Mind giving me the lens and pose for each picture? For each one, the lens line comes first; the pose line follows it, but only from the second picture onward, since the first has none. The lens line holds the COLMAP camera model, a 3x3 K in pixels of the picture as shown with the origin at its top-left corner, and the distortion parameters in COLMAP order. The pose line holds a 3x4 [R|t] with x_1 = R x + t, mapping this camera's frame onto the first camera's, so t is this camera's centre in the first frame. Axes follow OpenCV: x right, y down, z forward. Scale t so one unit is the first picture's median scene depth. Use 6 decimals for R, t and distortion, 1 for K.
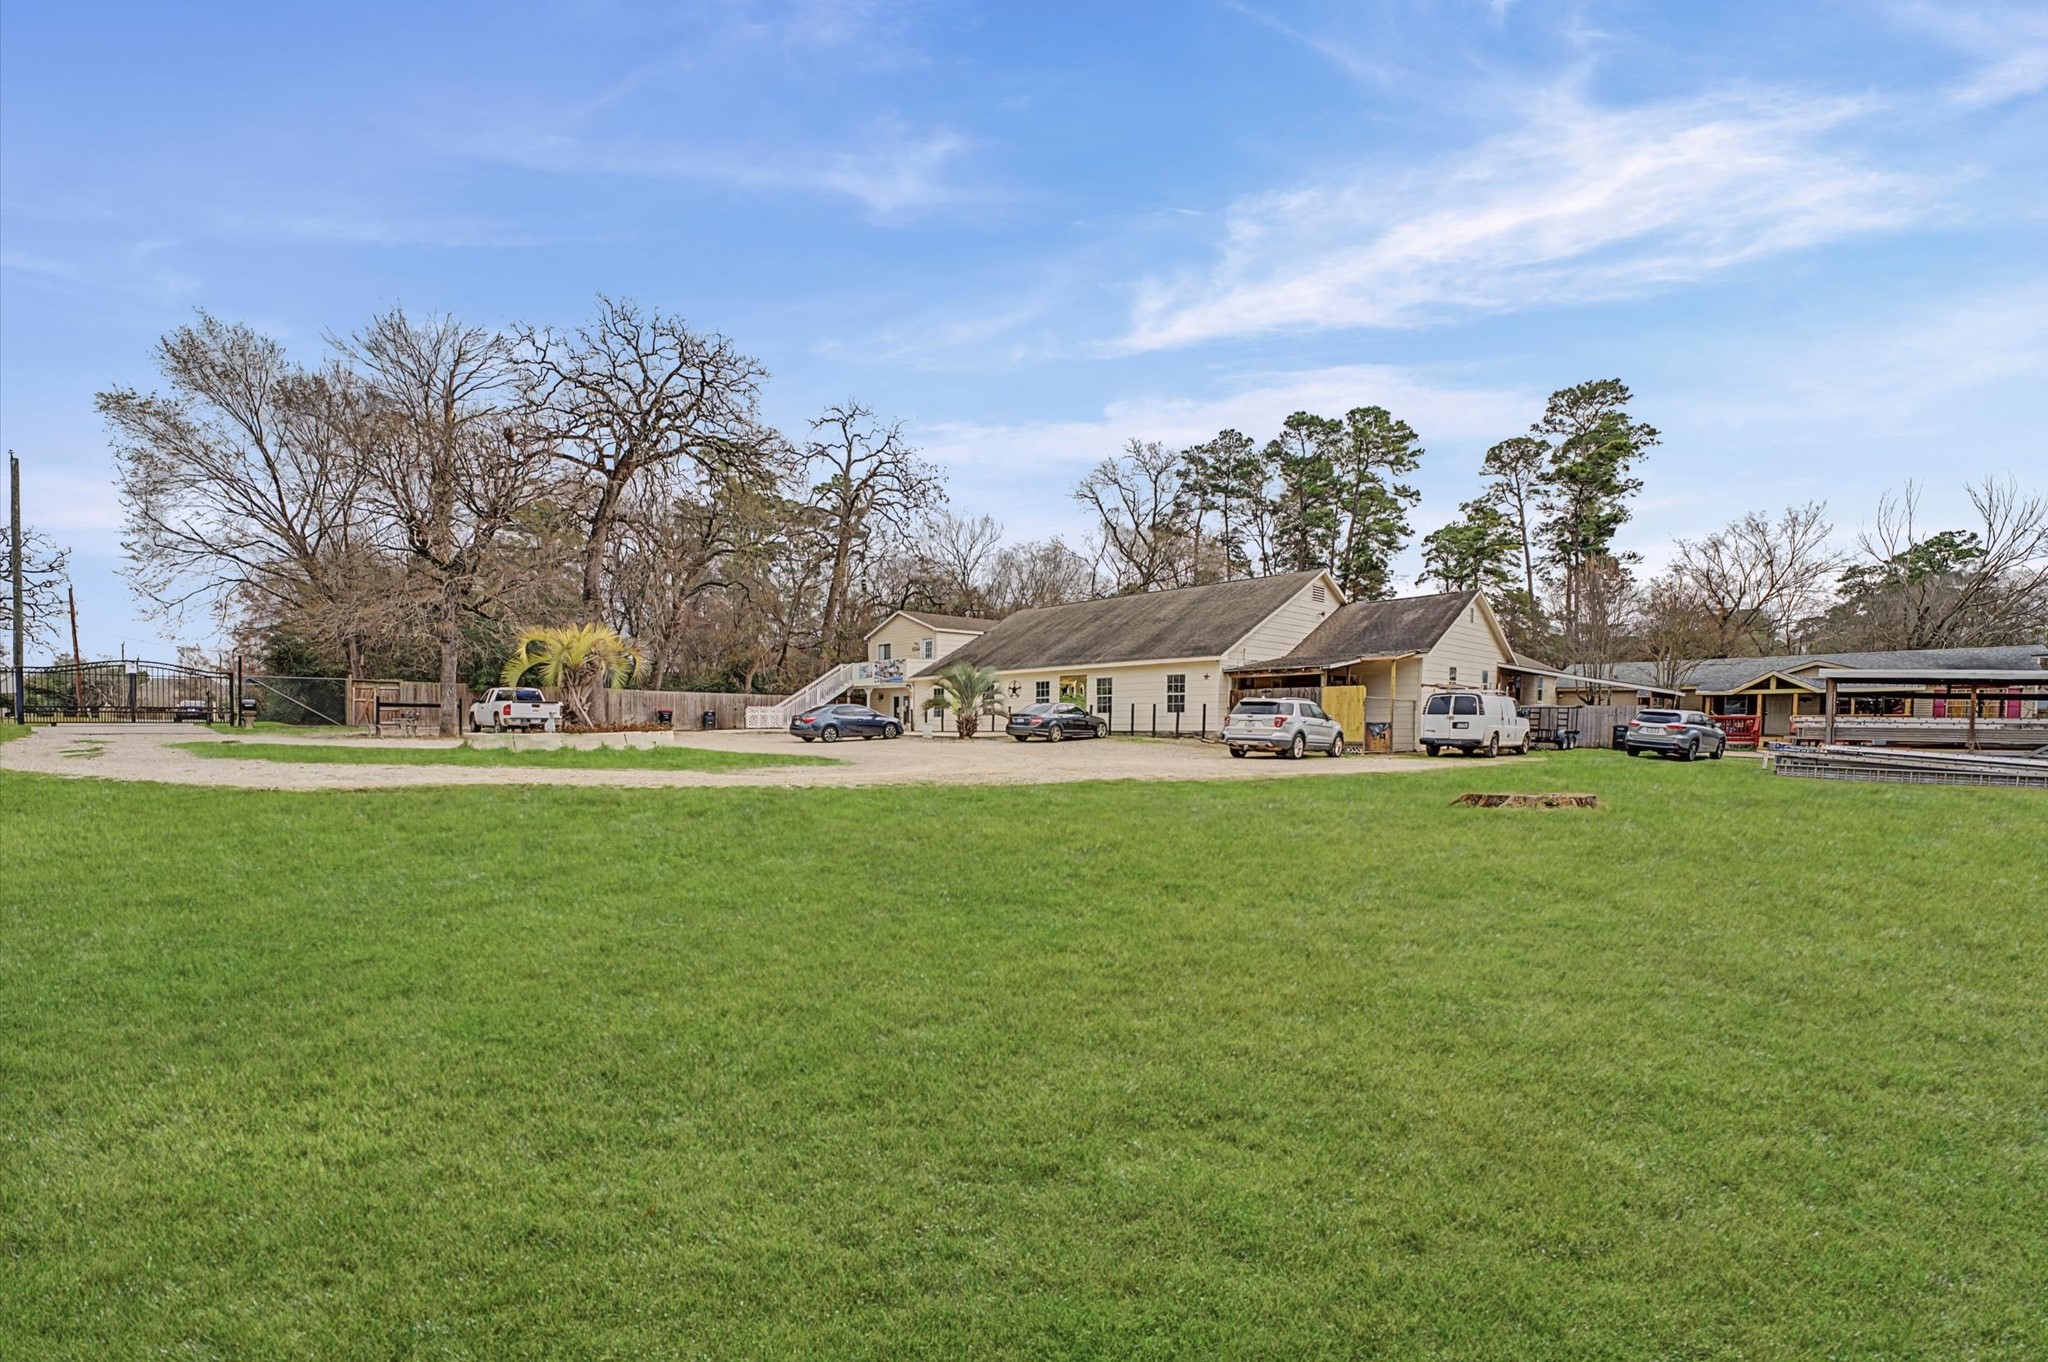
lens RADIAL K [[820.9, 0, 1017.7], [0, 820.9, 722.5], [0, 0, 1]] dist [0.001545, 0.000418]
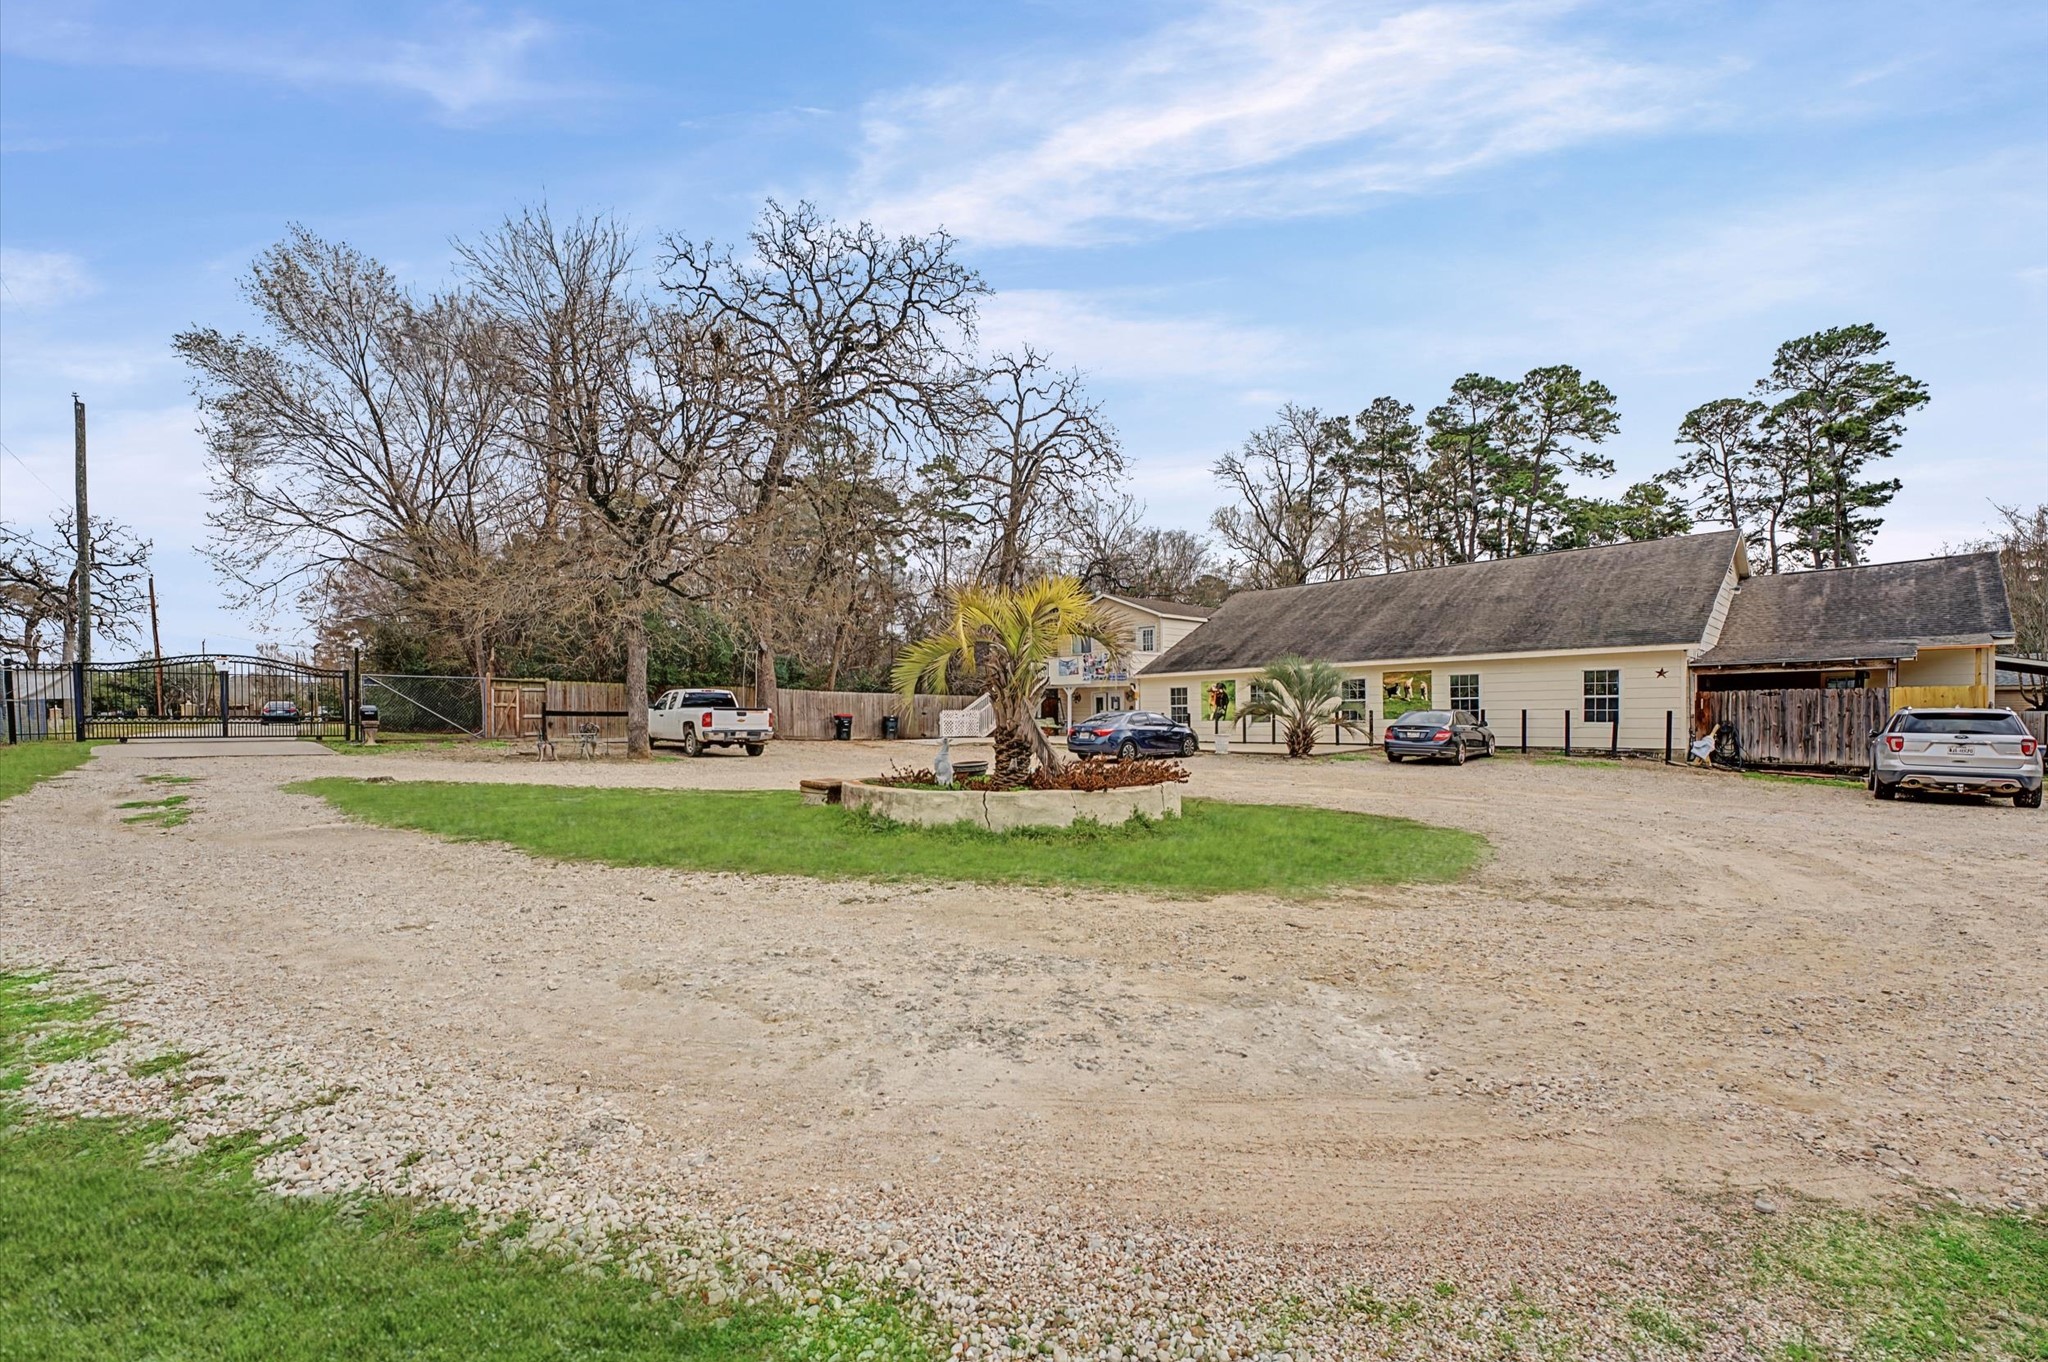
lens RADIAL K [[820.9, 0, 1022.8], [0, 820.9, 719.3], [0, 0, 1]] dist [0.001545, 0.000418]
pose [[0.999081, 0.000508, -0.042858, -0.209907], [-0.000448, 0.999999, 0.001395, -0.011498], [0.042858, -0.001374, 0.999080, 0.187481]]
